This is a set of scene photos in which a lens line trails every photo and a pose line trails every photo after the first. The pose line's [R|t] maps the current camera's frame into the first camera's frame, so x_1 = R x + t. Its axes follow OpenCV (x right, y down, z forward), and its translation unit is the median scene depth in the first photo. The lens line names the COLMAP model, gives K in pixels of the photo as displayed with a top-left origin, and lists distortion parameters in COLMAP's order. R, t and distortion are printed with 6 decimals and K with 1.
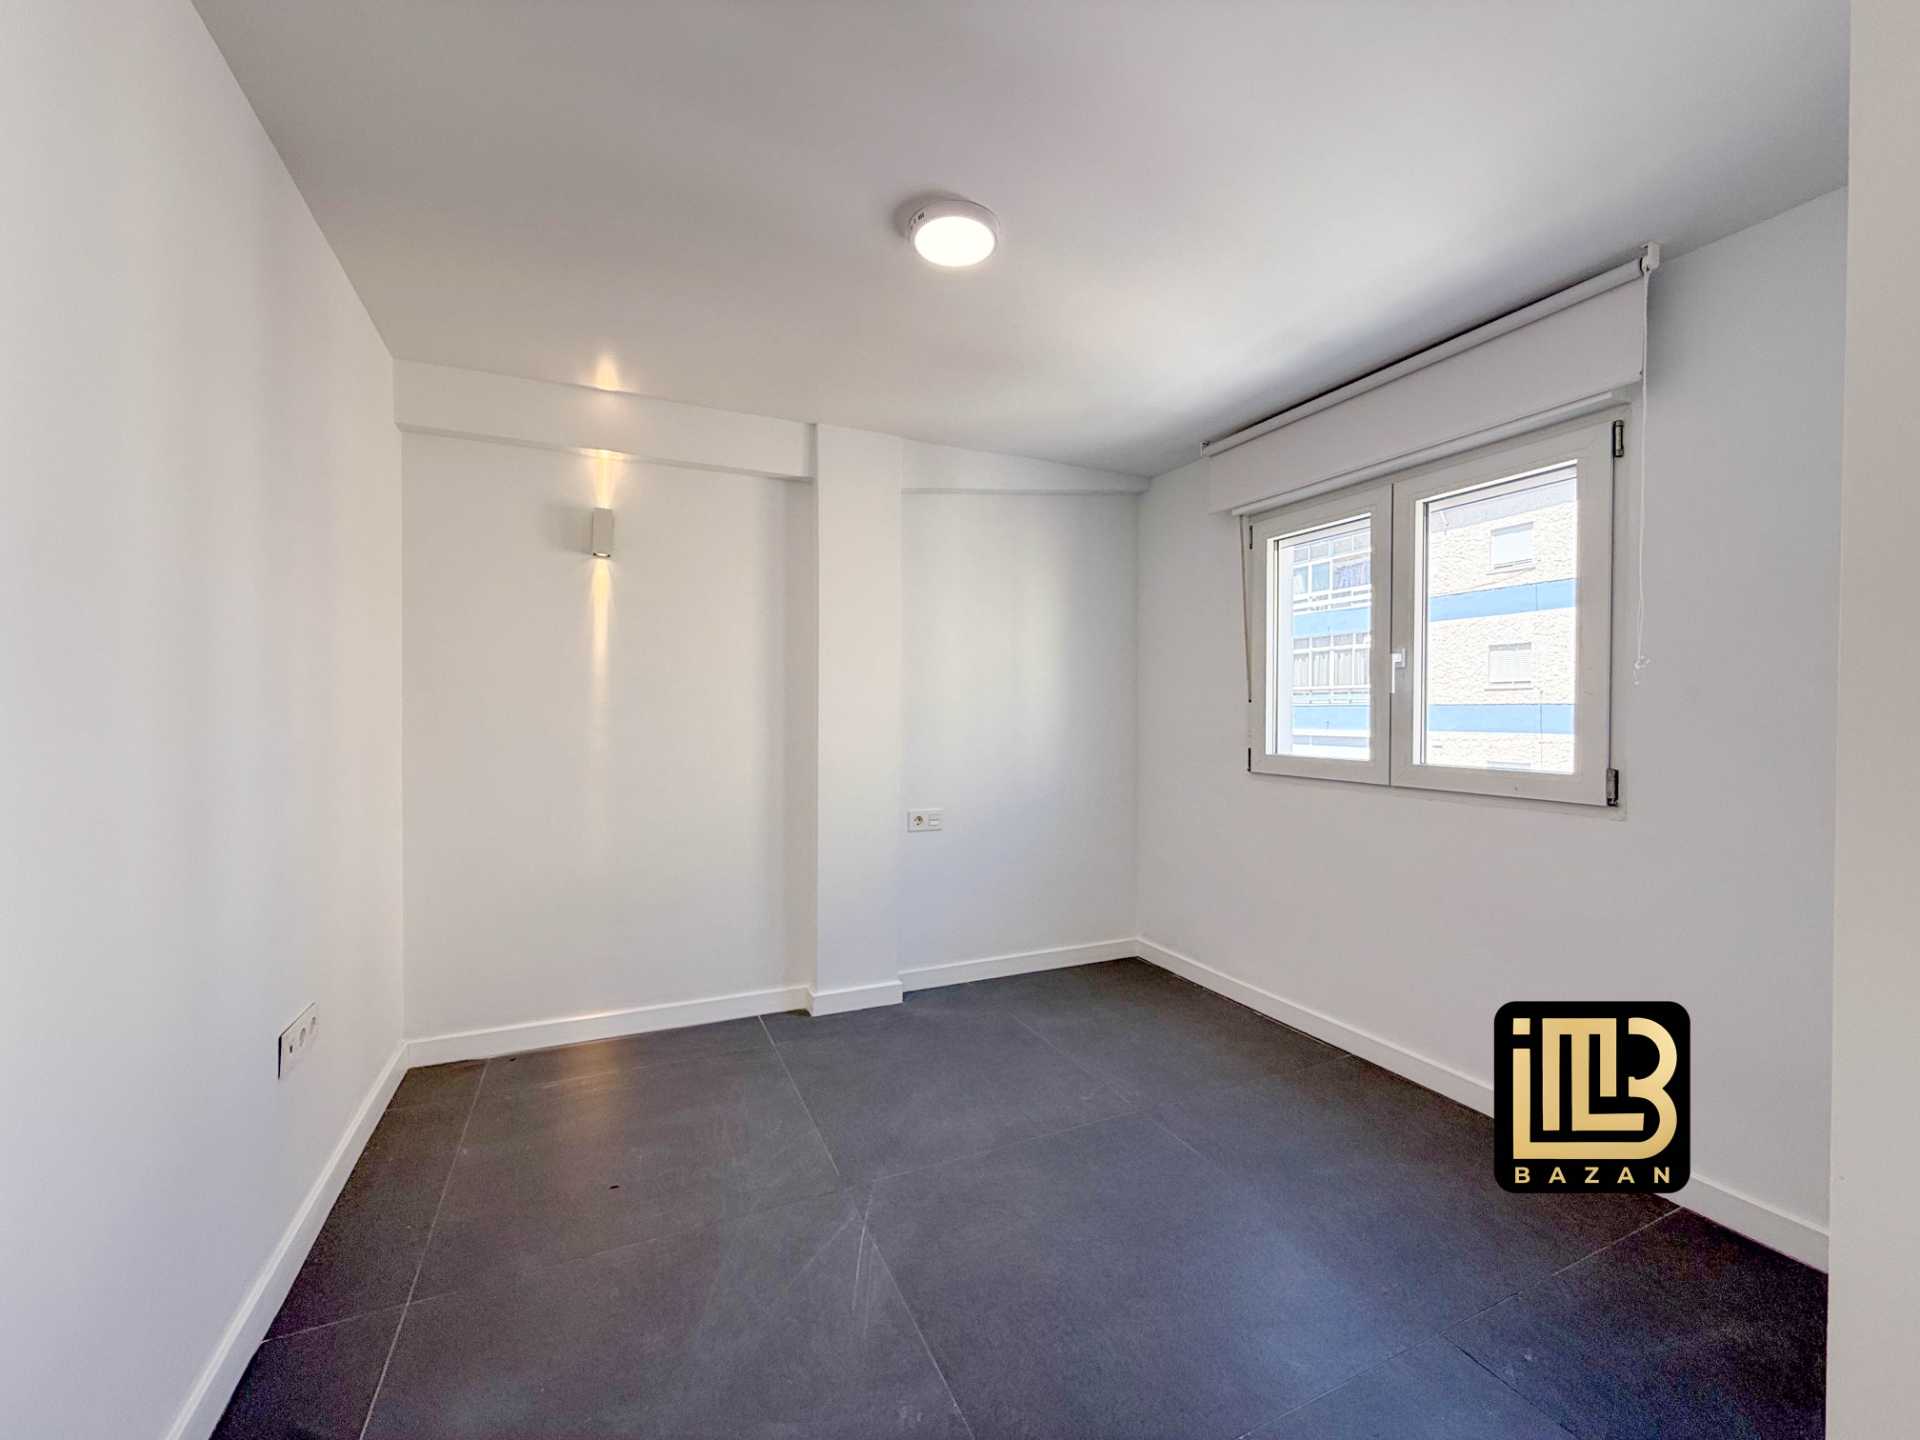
lens RADIAL K [[764.8, 0, 959.6], [0, 764.8, 721.5], [0, 0, 1]] dist [-0.000423, 0.000241]
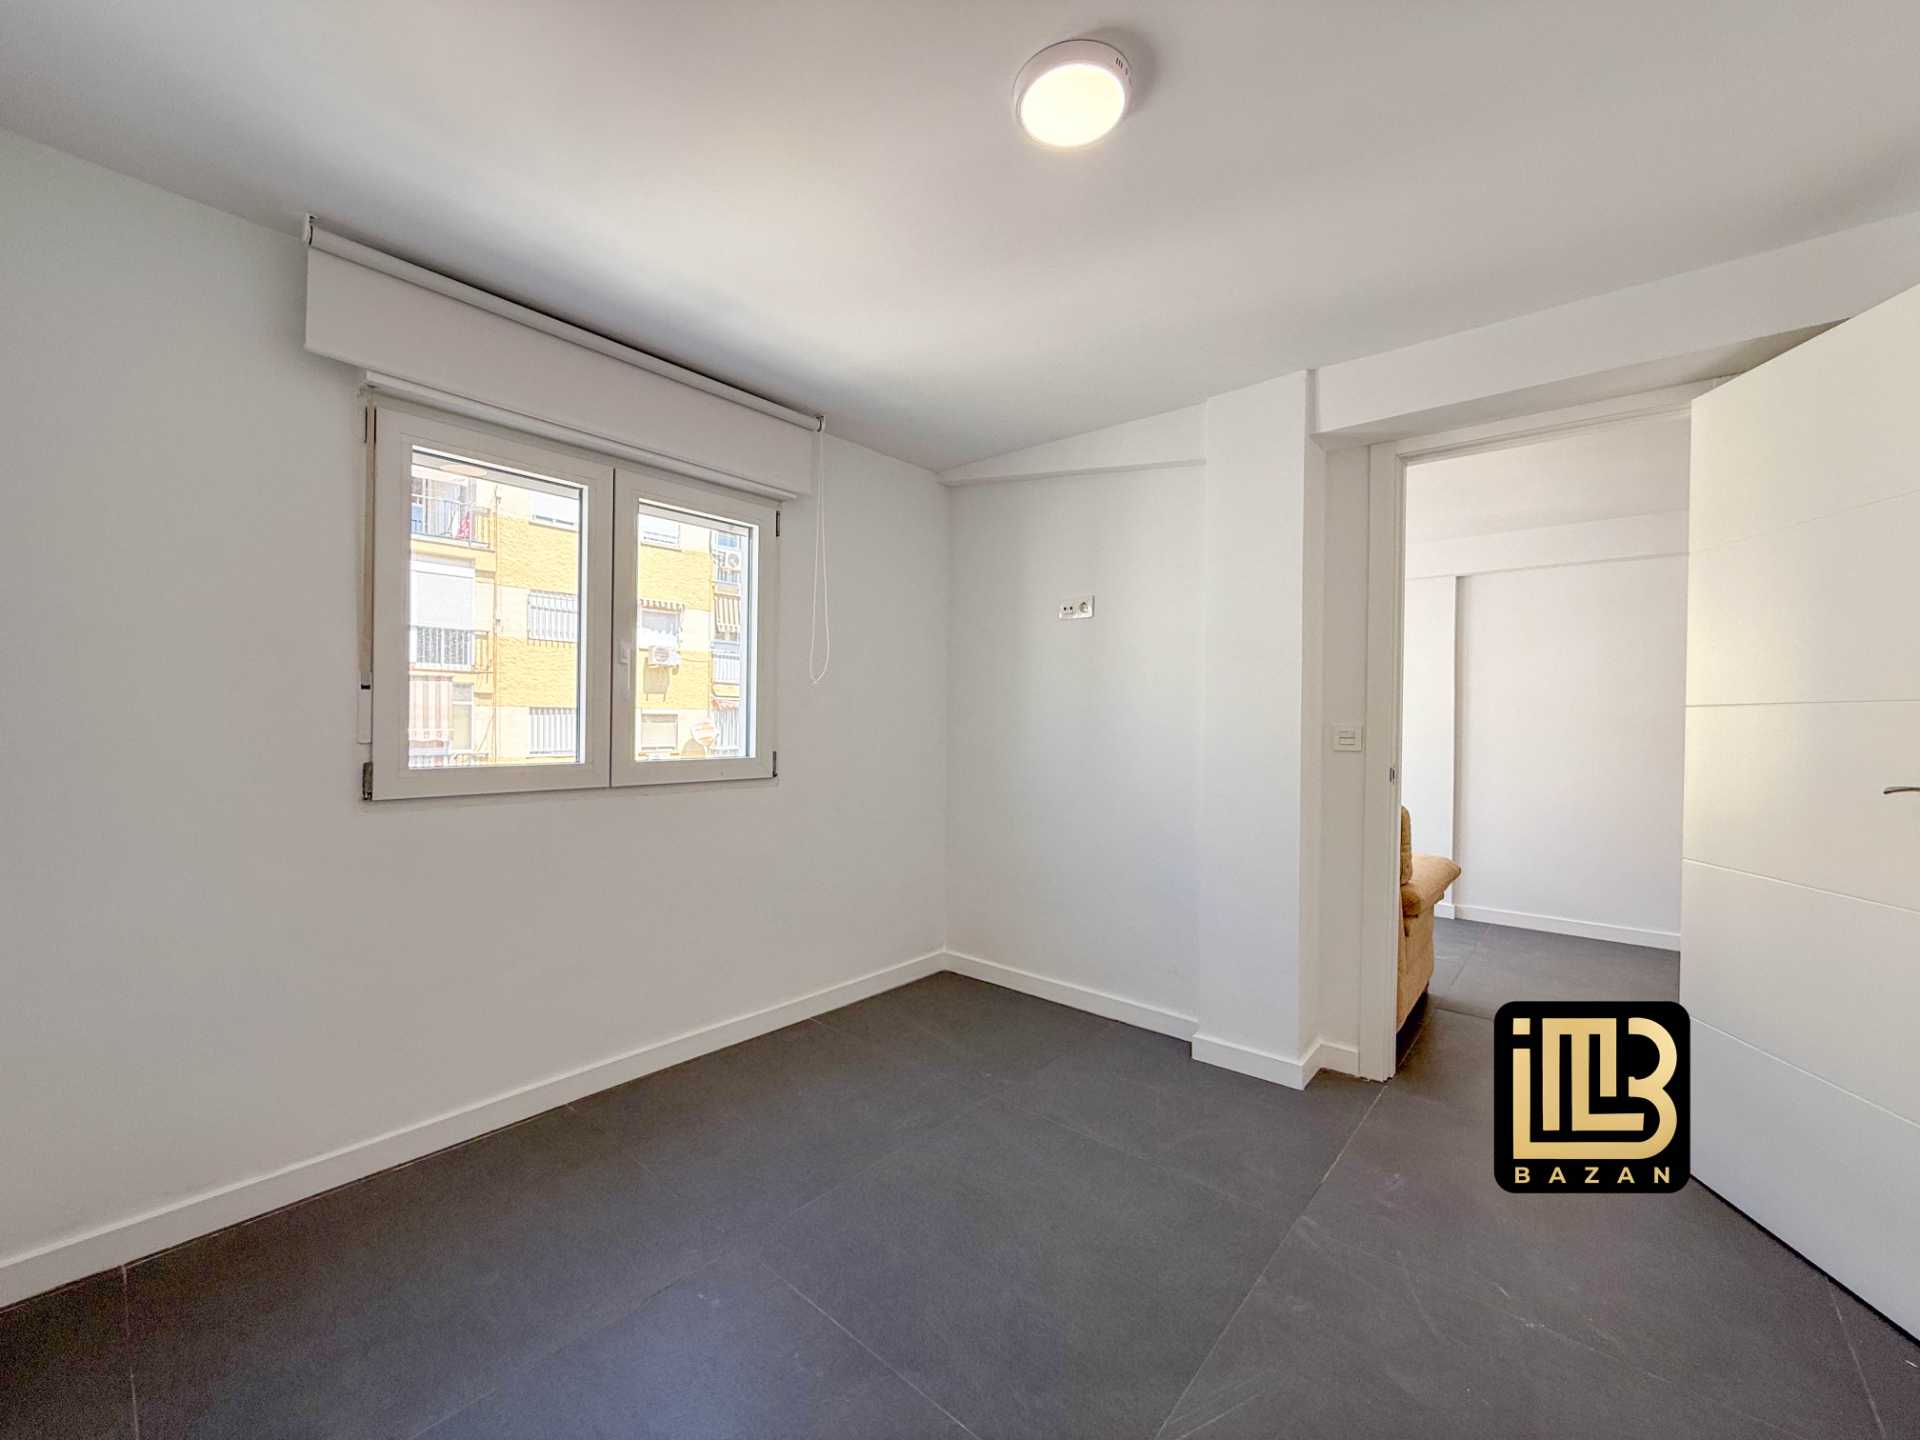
lens RADIAL K [[764.8, 0, 955.0], [0, 764.8, 720.7], [0, 0, 1]] dist [-0.000423, 0.000241]
pose [[-0.411053, -0.011605, 0.911537, -0.472493], [-0.001694, 0.999927, 0.011966, -0.009714], [-0.911610, 0.003374, -0.411043, 1.007773]]
